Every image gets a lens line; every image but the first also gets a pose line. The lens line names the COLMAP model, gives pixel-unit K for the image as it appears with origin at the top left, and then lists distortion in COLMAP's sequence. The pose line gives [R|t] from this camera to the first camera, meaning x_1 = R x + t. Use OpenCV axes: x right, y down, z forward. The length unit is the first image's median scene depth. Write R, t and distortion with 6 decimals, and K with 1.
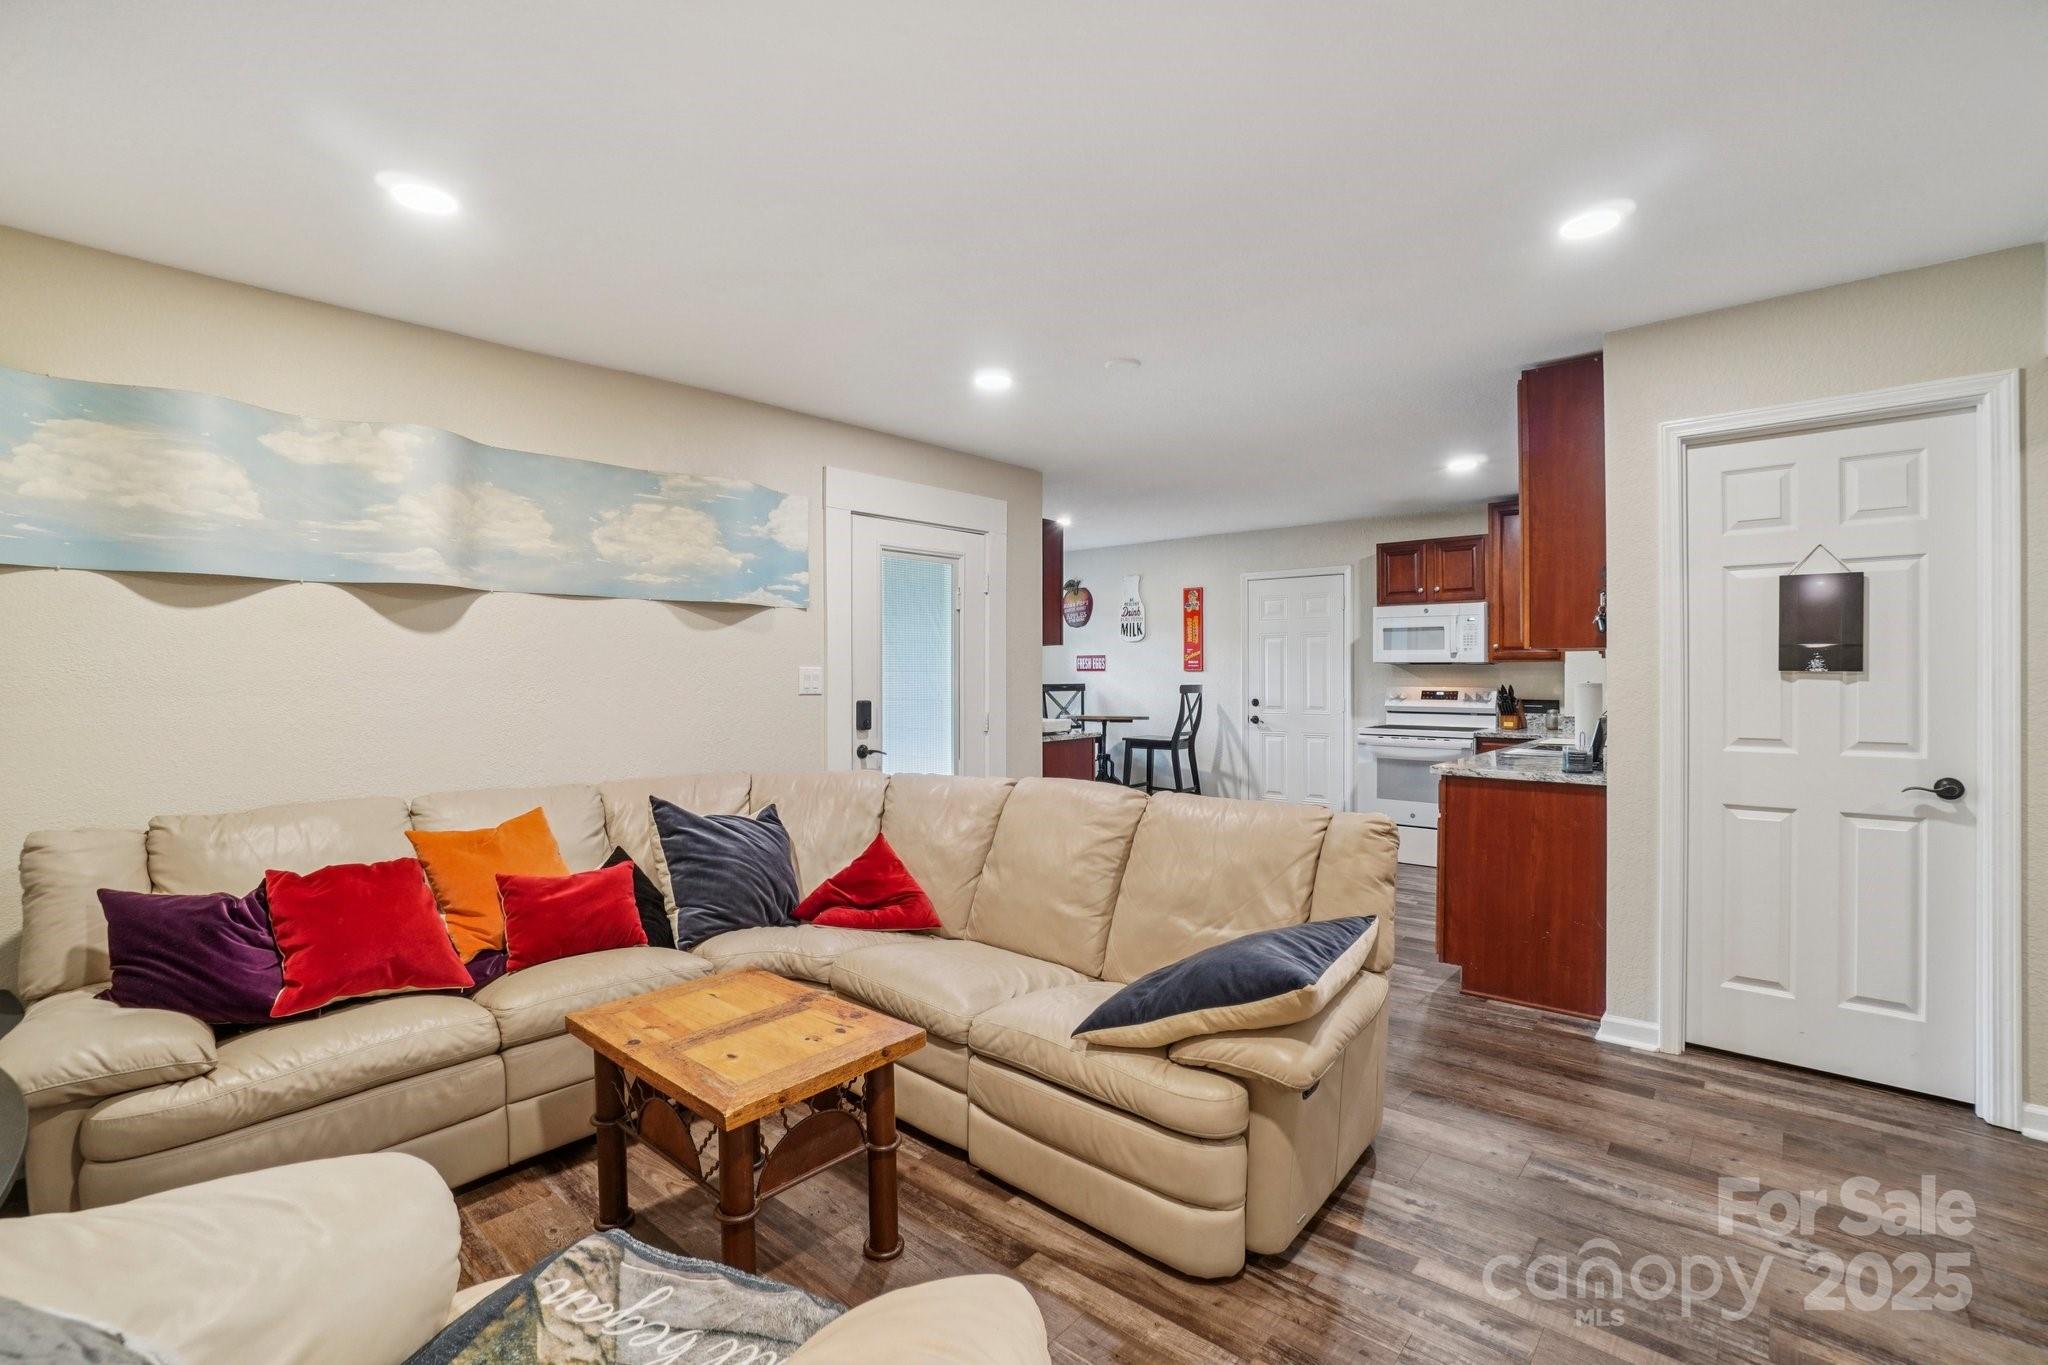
lens RADIAL K [[900.7, 0, 1020.9], [0, 900.7, 672.7], [0, 0, 1]] dist [-0.057383, 0.020948]
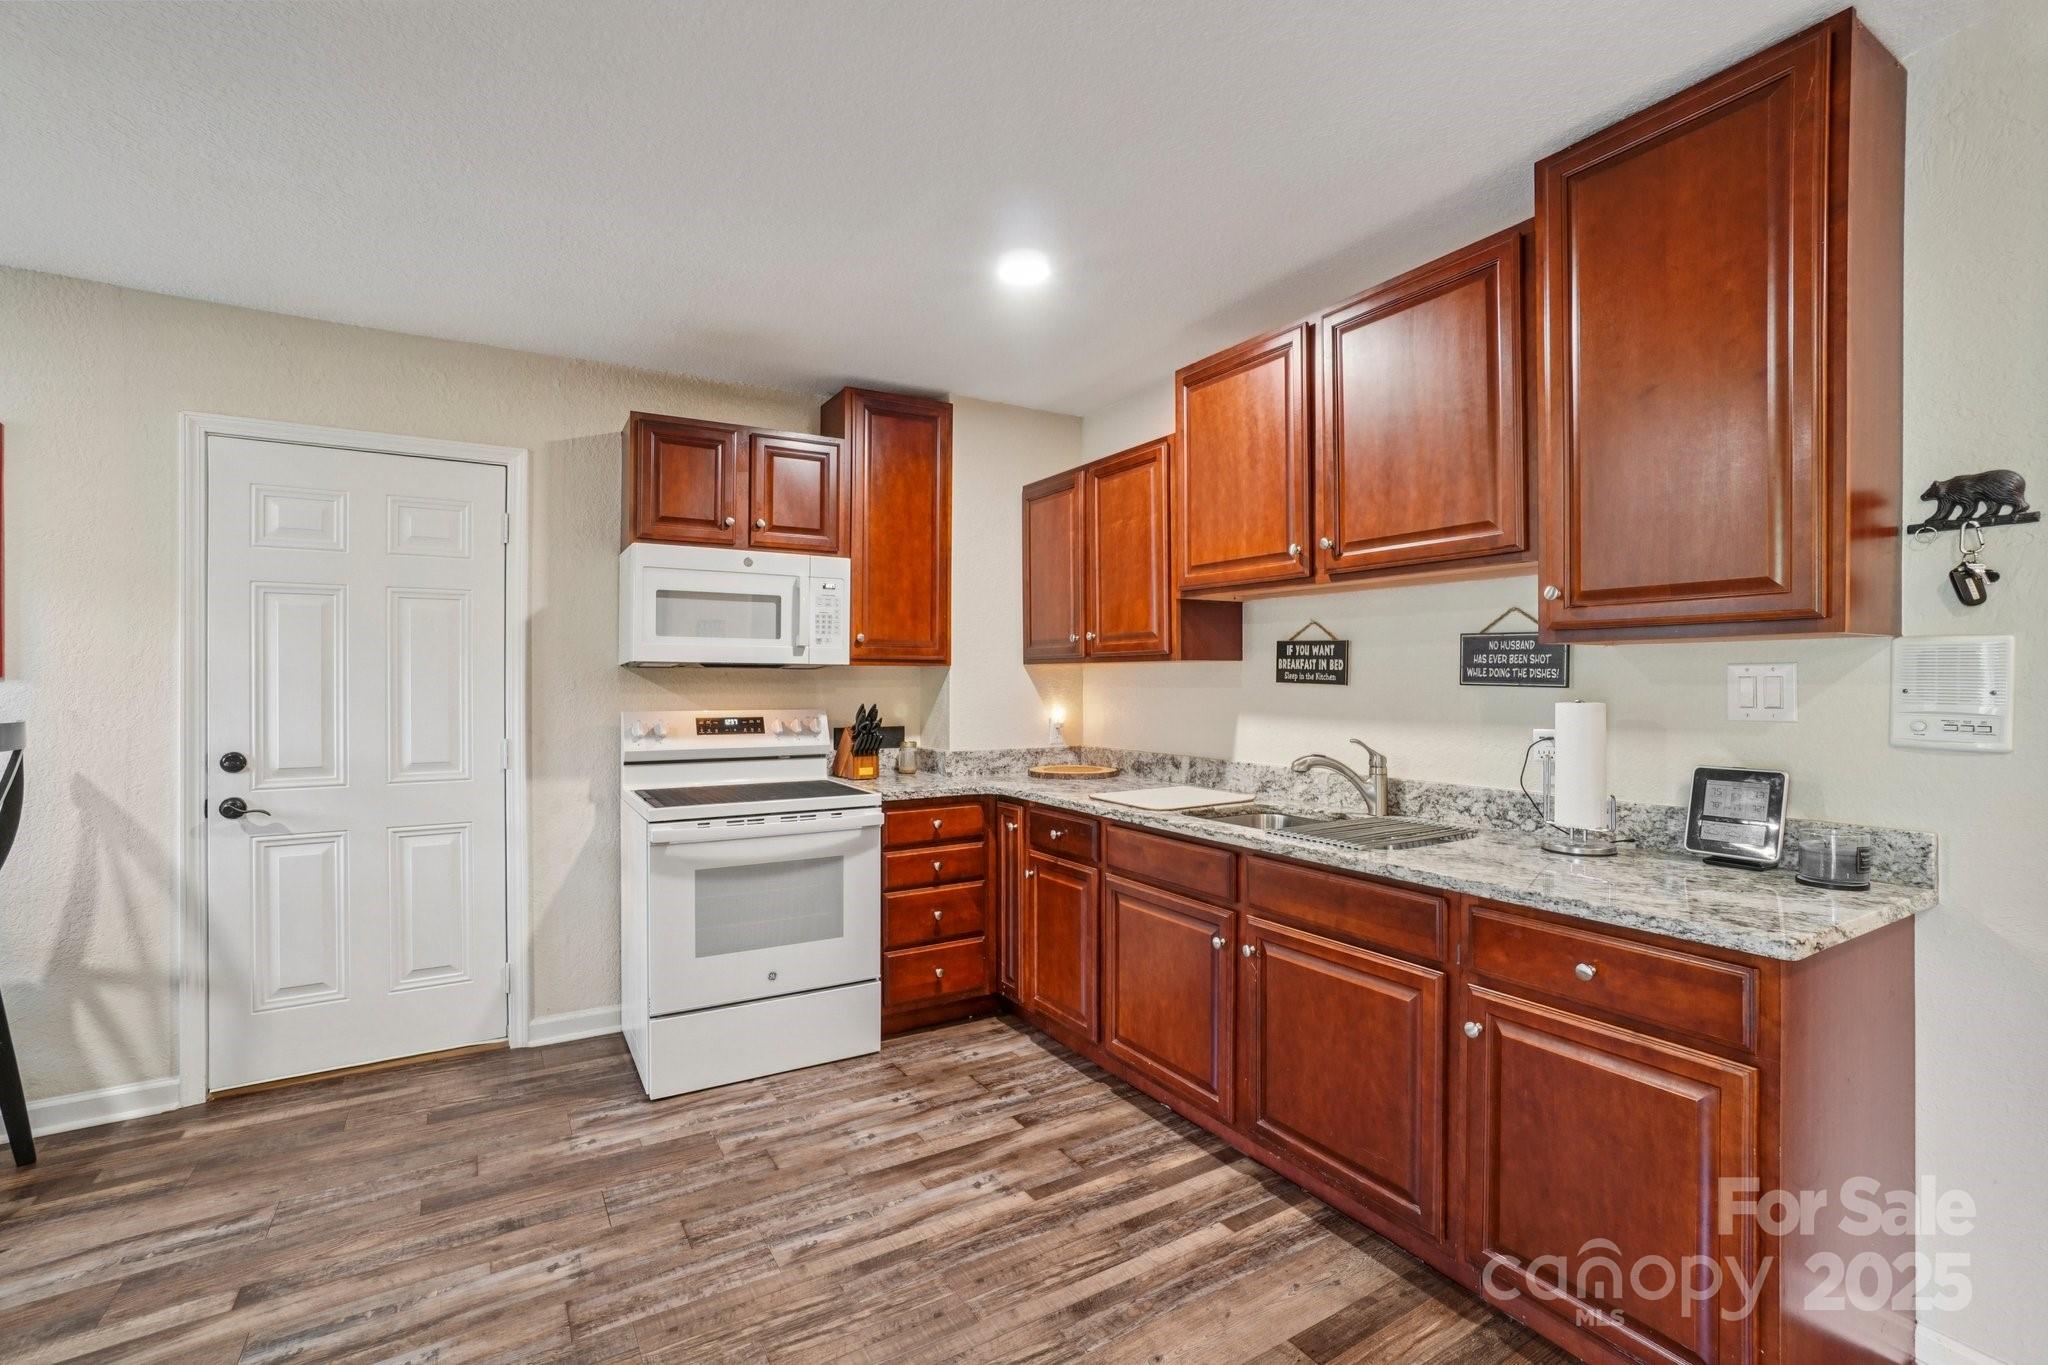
lens RADIAL K [[900.7, 0, 1020.9], [0, 900.7, 672.7], [0, 0, 1]] dist [-0.057383, 0.020948]
pose [[0.290217, 0.008431, 0.956924, 0.008523], [-0.001132, 0.999964, -0.008467, -0.002045], [-0.956960, 0.001374, 0.290216, 0.670600]]
